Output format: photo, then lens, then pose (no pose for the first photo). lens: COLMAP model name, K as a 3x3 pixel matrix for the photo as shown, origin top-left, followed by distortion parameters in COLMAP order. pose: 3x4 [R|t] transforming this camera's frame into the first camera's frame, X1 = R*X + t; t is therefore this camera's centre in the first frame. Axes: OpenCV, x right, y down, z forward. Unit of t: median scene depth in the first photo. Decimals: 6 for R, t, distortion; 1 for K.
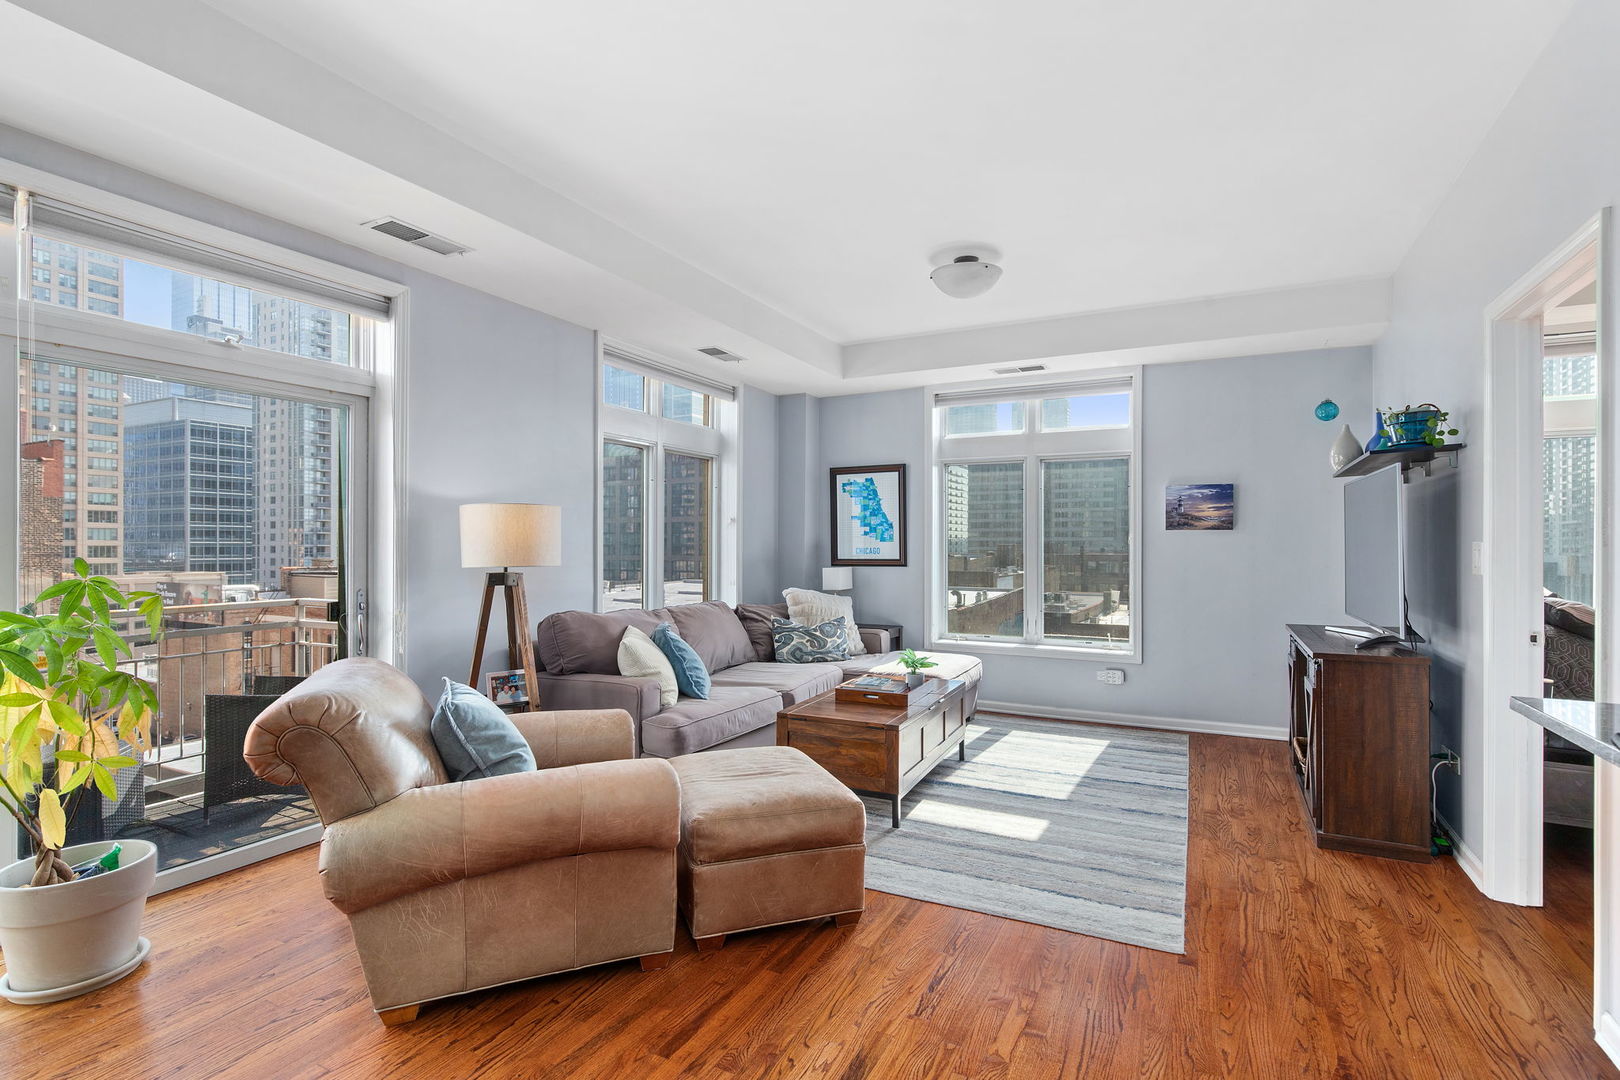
lens RADIAL K [[778.7, 0, 812.2], [0, 778.7, 541.0], [0, 0, 1]] dist [0.001008, -0.001895]
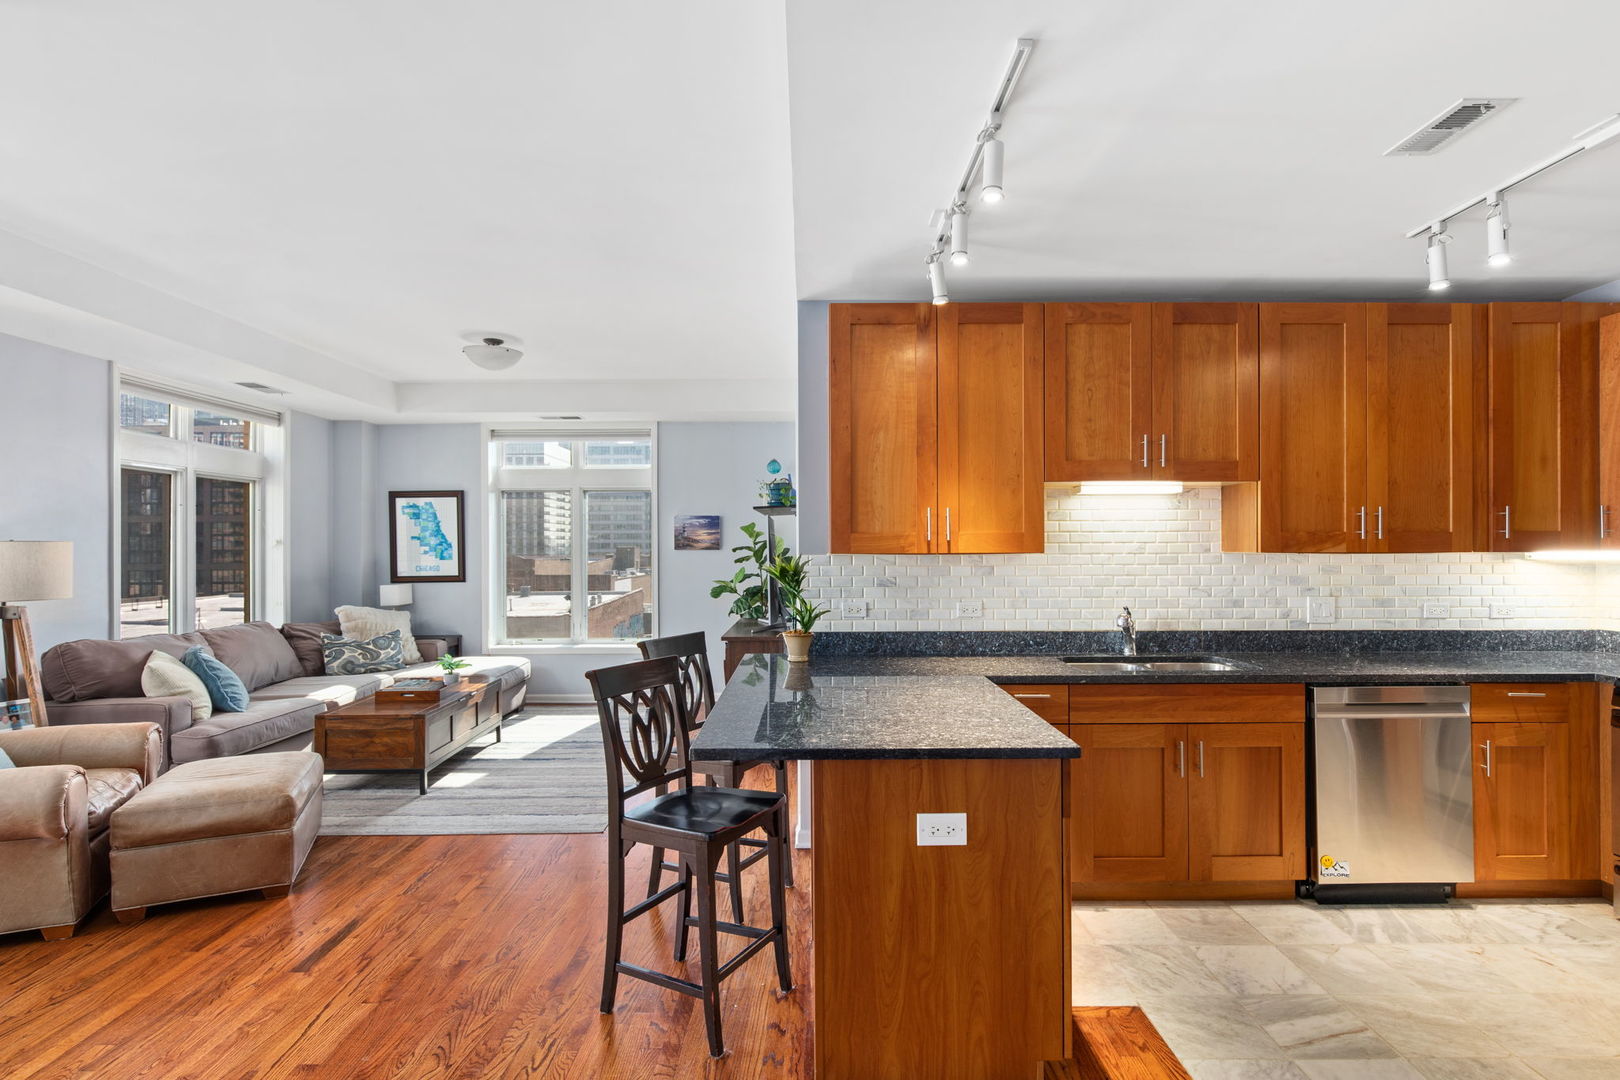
lens RADIAL K [[778.7, 0, 808.9], [0, 778.7, 544.5], [0, 0, 1]] dist [0.001008, -0.001895]
pose [[0.889203, -0.005653, 0.457479, 0.055756], [0.004565, 0.999984, 0.003484, -0.026510], [-0.457491, -0.001009, 0.889214, -0.266404]]
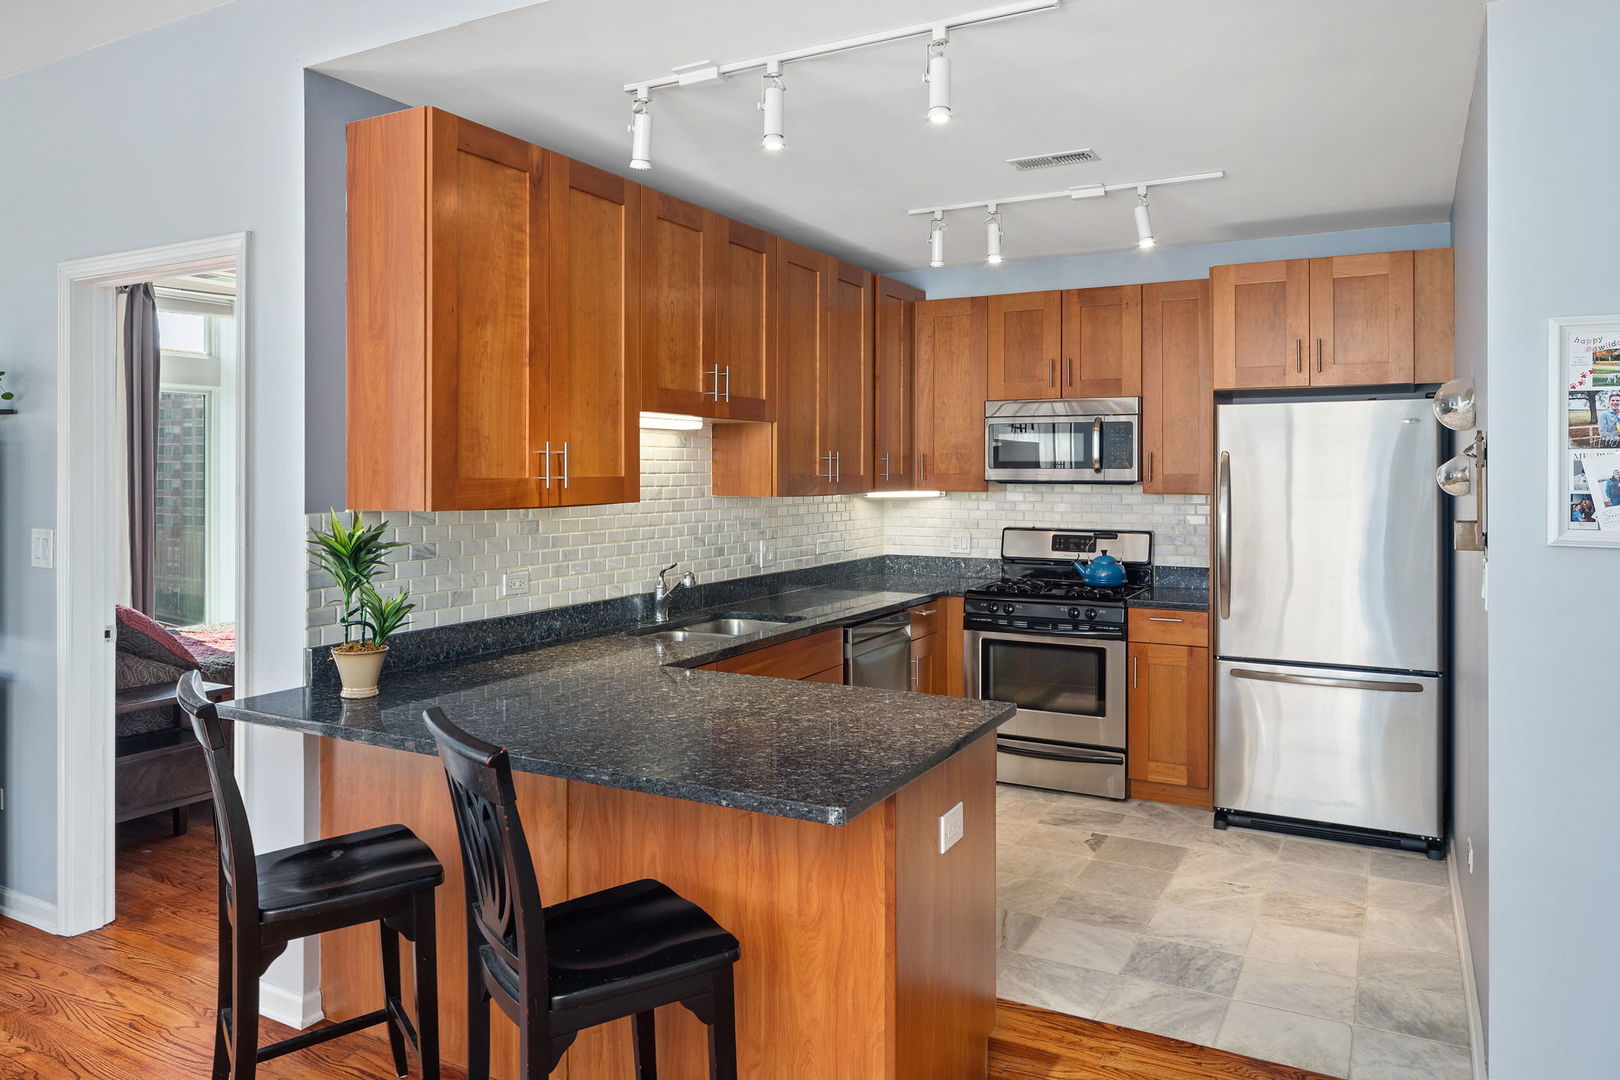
lens RADIAL K [[1102.4, 0, 794.6], [0, 1102.4, 464.5], [0, 0, 1]] dist [-0.010268, 0.002441]
pose [[0.034591, 0.000336, 0.999401, -0.174264], [-0.005657, 0.999984, -0.000140, -0.040527], [-0.999386, -0.005649, 0.034592, 0.071435]]
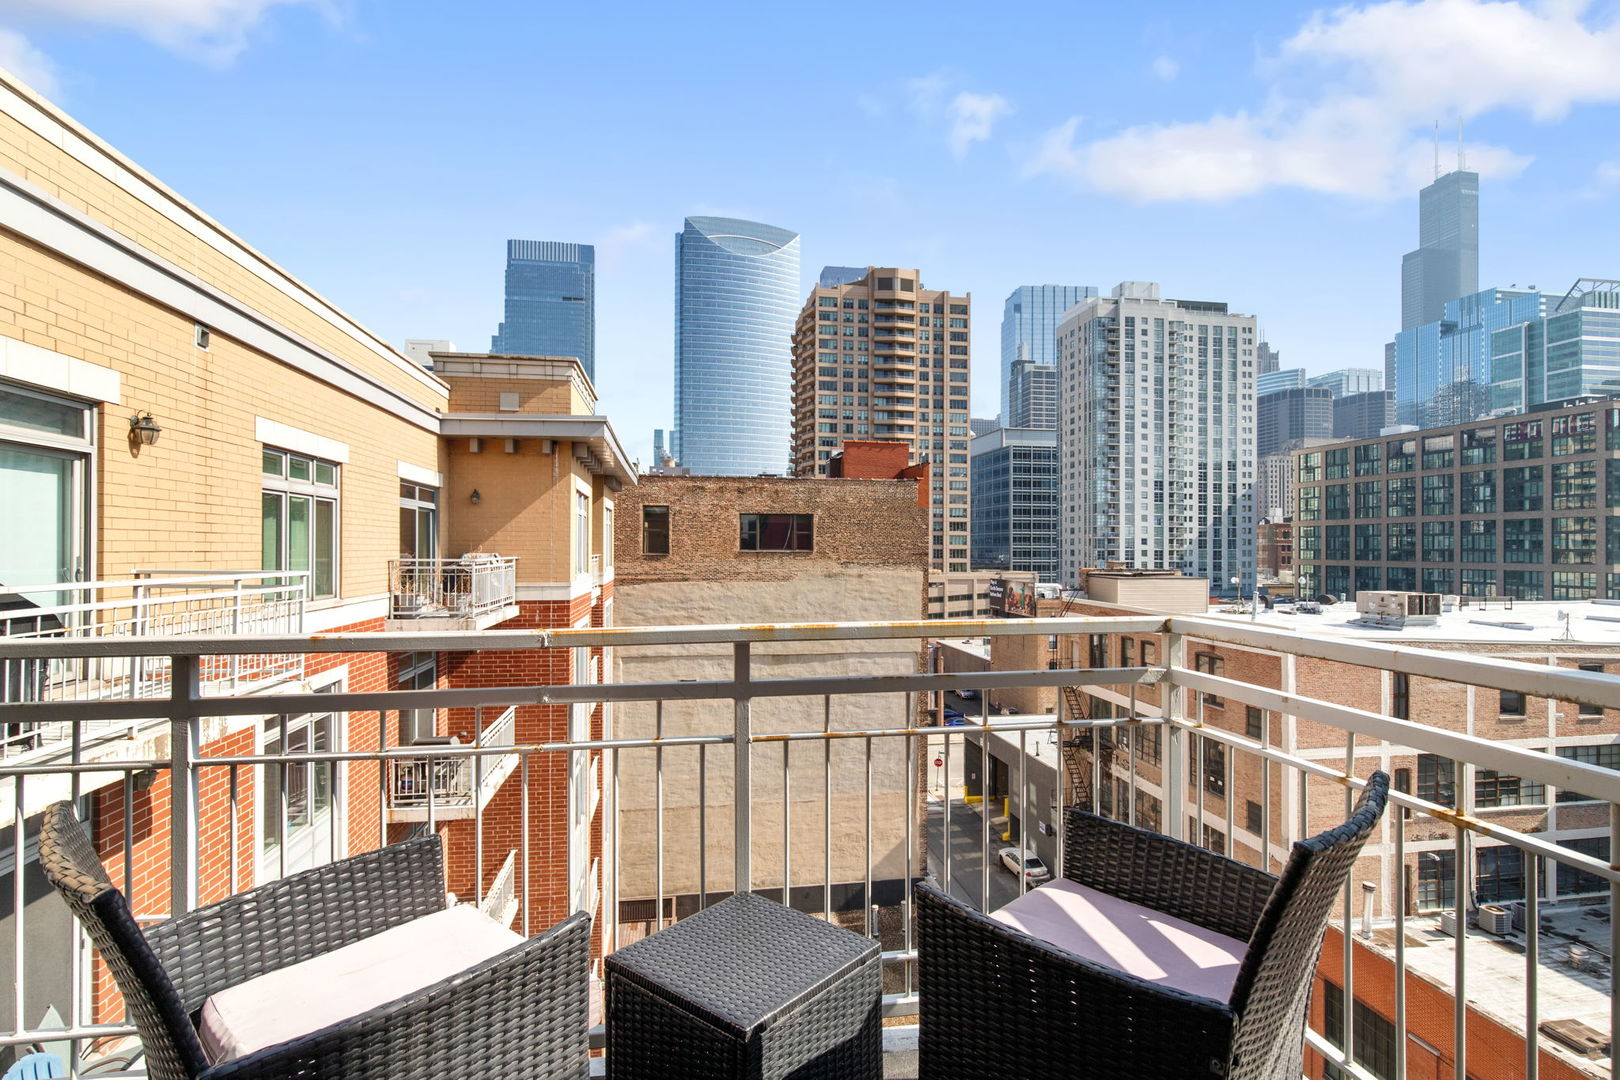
lens RADIAL K [[778.7, 0, 804.6], [0, 778.7, 543.9], [0, 0, 1]] dist [0.001008, -0.001895]
pose [[0.592798, -0.003690, -0.805342, -0.399462], [0.002048, 0.999993, -0.003075, 0.021145], [0.805348, 0.000173, 0.592802, 0.537809]]
